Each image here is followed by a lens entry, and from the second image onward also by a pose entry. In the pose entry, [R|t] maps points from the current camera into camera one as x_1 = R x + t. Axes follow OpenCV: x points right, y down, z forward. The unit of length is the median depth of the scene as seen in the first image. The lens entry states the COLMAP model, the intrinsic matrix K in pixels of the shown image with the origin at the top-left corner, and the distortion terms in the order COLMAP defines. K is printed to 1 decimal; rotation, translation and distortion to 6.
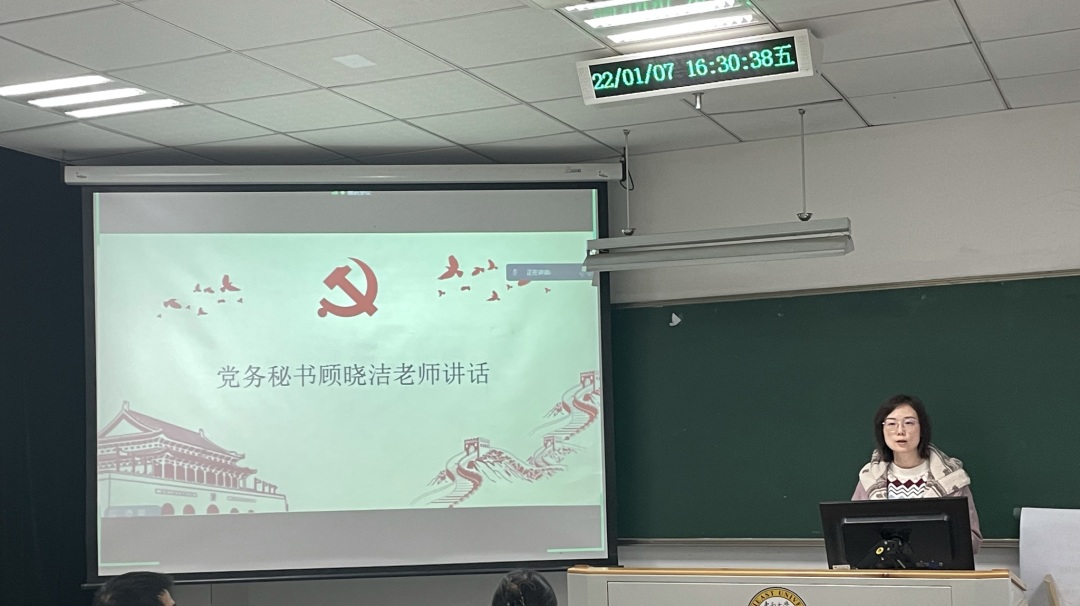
lens RADIAL K [[1462.1, 0, 537.1], [0, 1462.1, 396.3], [0, 0, 1]] dist [0.128664, -0.342852]
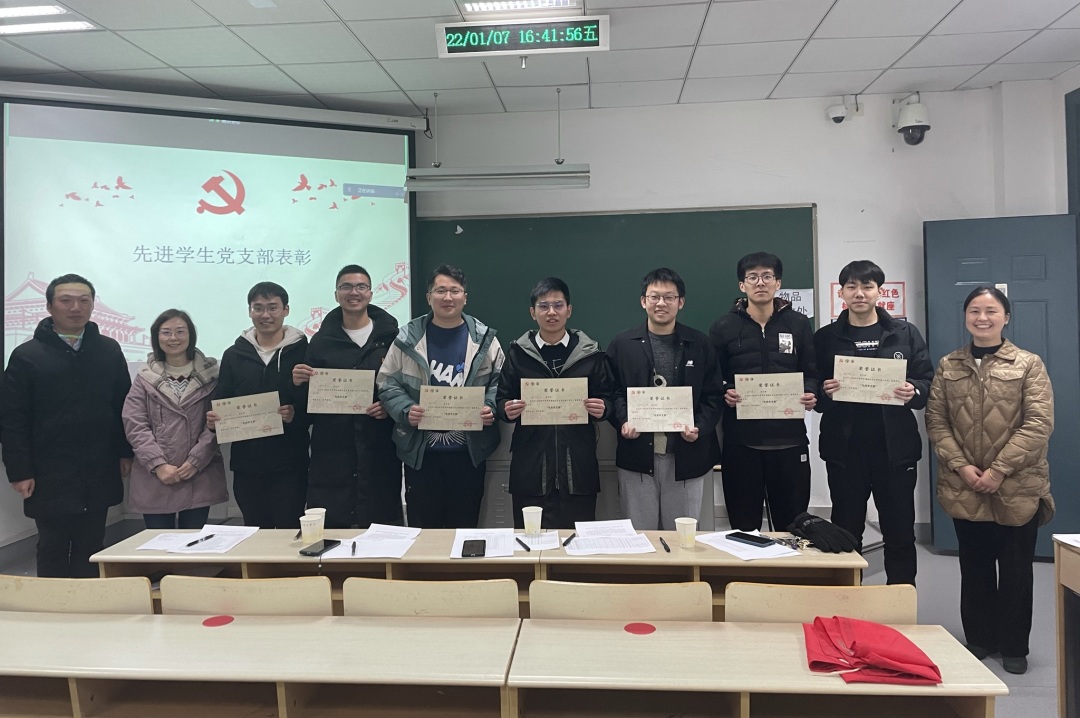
lens RADIAL K [[816.6, 0, 532.5], [0, 816.6, 314.4], [0, 0, 1]] dist [0.095755, -0.133806]
pose [[0.949462, 0.014329, 0.313556, -0.096053], [-0.020424, 0.999661, 0.016161, 0.018978], [-0.313218, -0.021749, 0.949432, 0.199355]]
